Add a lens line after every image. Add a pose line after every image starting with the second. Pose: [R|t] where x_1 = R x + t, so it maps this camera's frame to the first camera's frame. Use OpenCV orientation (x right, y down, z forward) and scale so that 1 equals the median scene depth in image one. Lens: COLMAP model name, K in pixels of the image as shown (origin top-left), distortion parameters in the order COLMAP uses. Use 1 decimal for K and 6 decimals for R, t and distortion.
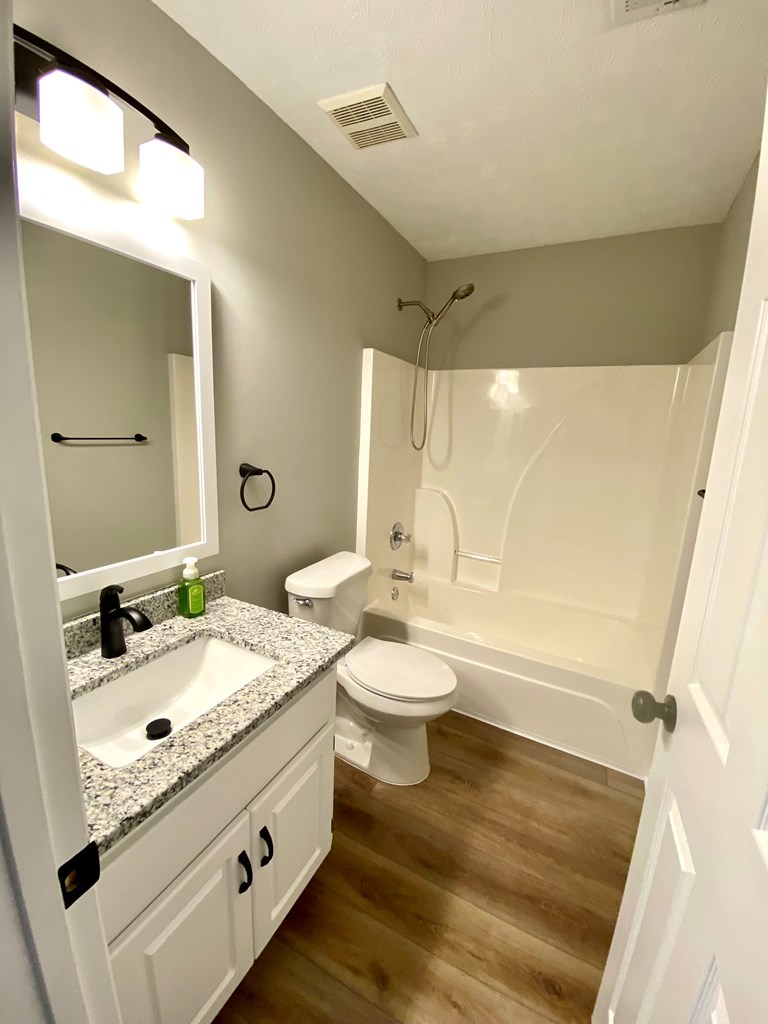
lens RADIAL K [[416.9, 0, 380.9], [0, 416.9, 509.2], [0, 0, 1]] dist [0.040683, -0.029402]
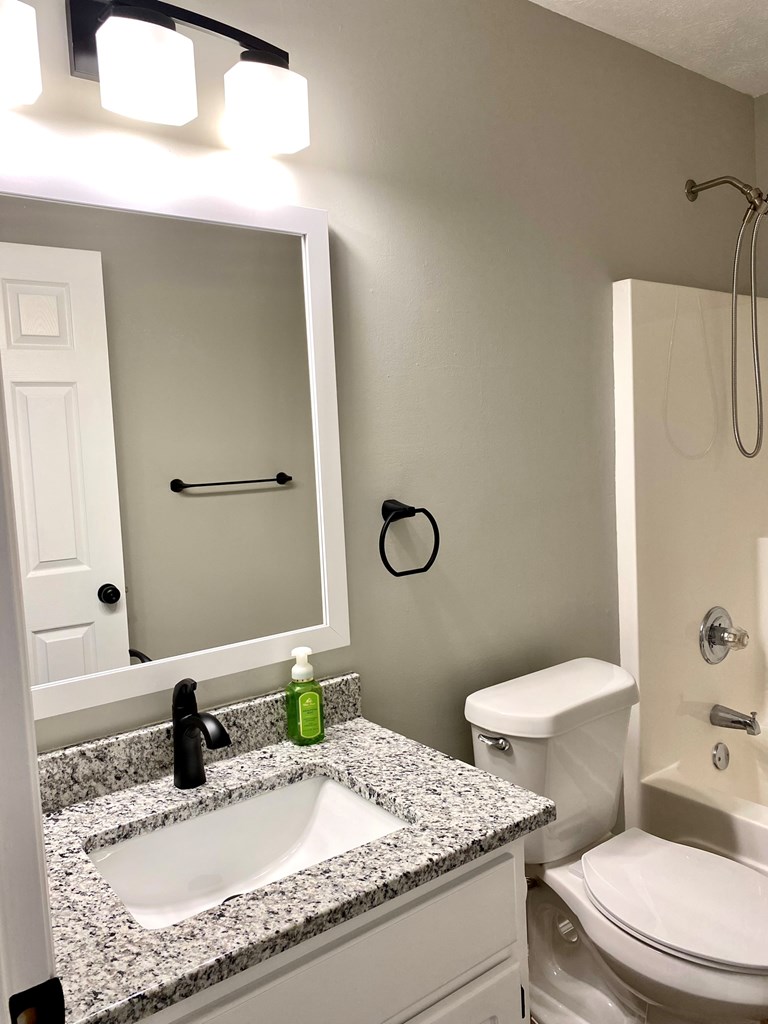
lens RADIAL K [[787.8, 0, 384.0], [0, 787.8, 512.0], [0, 0, 1]] dist [0.049830, -0.039559]
pose [[0.900078, -0.055378, -0.432196, 0.208324], [0.006279, 0.993436, -0.114214, 0.051625], [0.435684, 0.100088, 0.894518, -0.046000]]
